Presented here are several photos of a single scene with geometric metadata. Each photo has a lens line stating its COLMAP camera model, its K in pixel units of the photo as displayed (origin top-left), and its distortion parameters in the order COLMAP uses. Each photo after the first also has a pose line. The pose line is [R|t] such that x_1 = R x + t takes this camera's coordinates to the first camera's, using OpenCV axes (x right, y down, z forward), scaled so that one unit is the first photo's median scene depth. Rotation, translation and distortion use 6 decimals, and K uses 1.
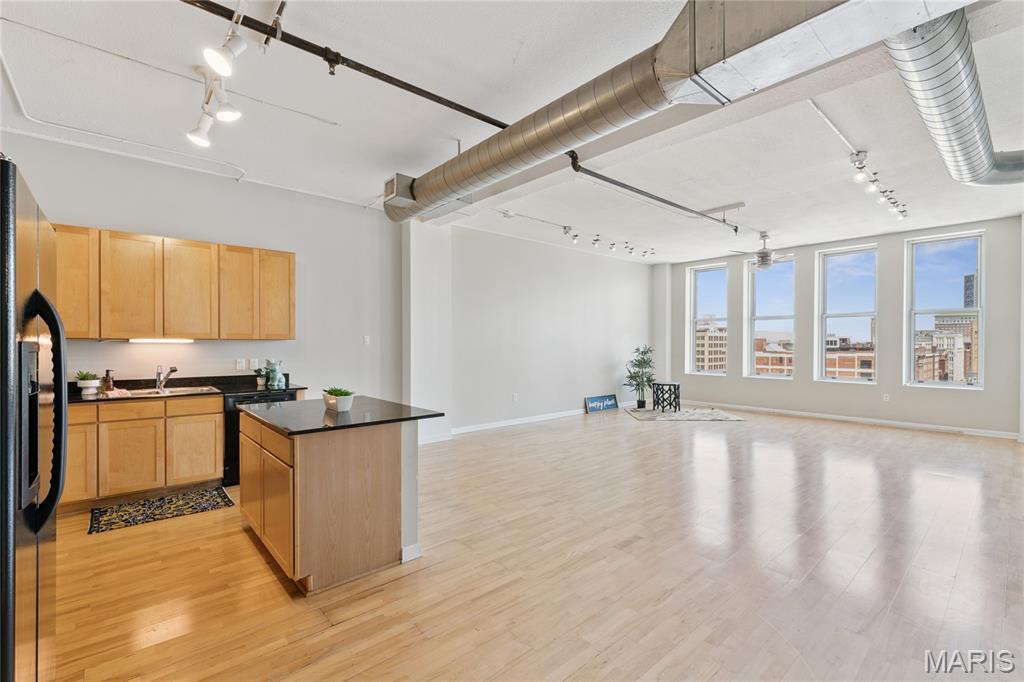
lens RADIAL K [[452.7, 0, 512.6], [0, 452.7, 345.5], [0, 0, 1]] dist [-0.000422, -0.000069]
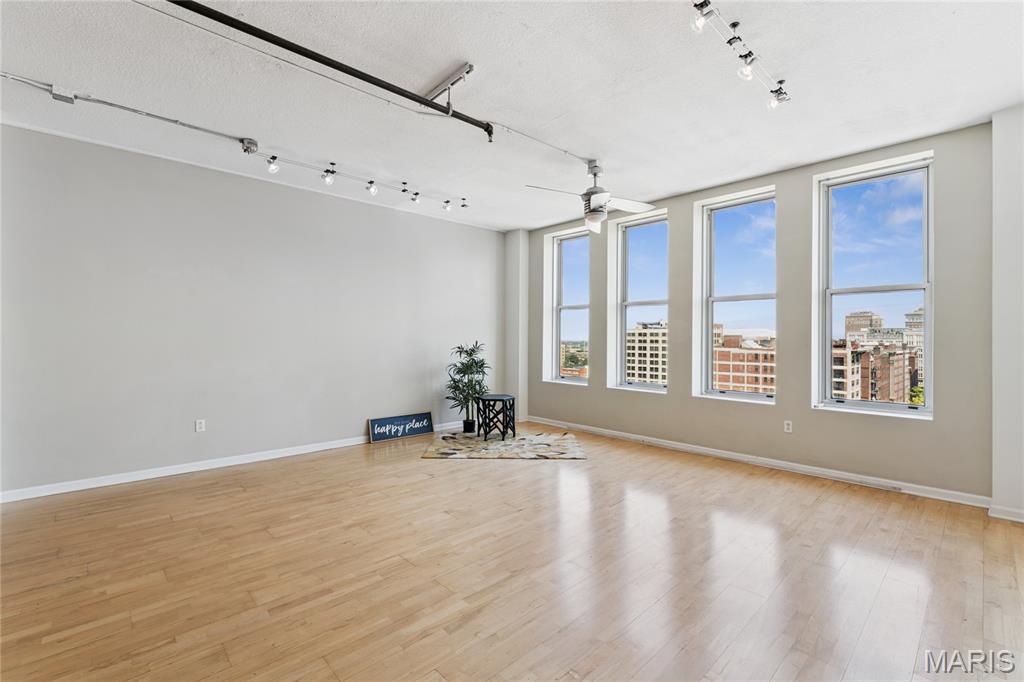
lens RADIAL K [[452.7, 0, 513.3], [0, 452.7, 338.9], [0, 0, 1]] dist [-0.000422, -0.000069]
pose [[0.999325, 0.004488, 0.036472, 0.369594], [-0.004314, 0.999979, -0.004868, -0.002547], [-0.036493, 0.004707, 0.999323, 0.335829]]
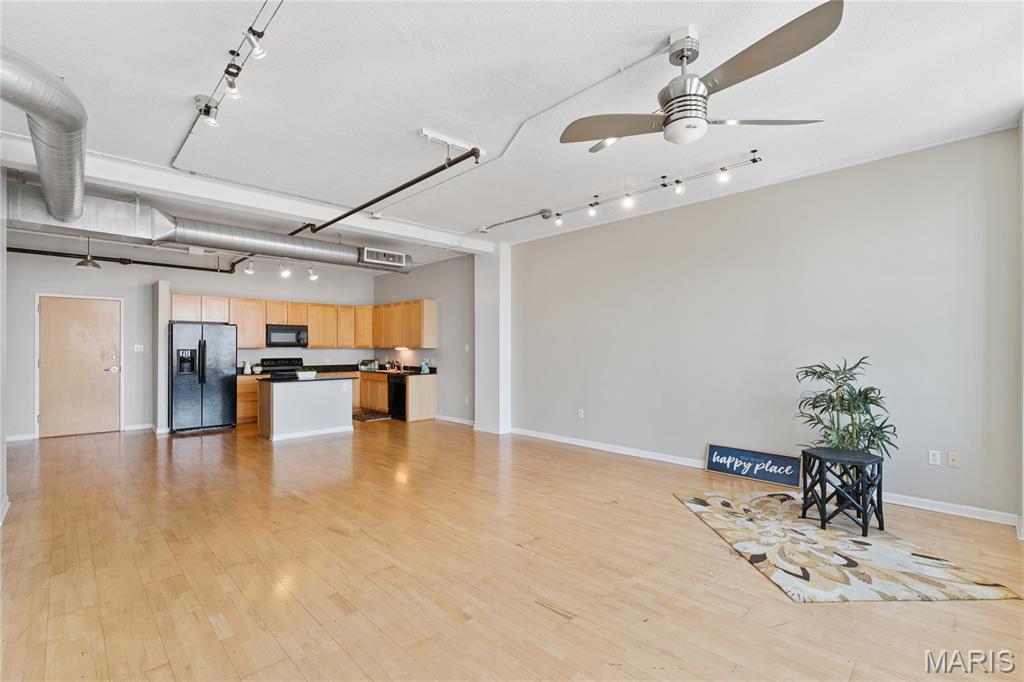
lens RADIAL K [[452.7, 0, 507.6], [0, 452.7, 346.8], [0, 0, 1]] dist [-0.000422, -0.000069]
pose [[0.051358, -0.003608, -0.998674, 0.782069], [-0.008445, 0.999956, -0.004047, -0.008142], [0.998645, 0.008641, 0.051325, 0.742620]]
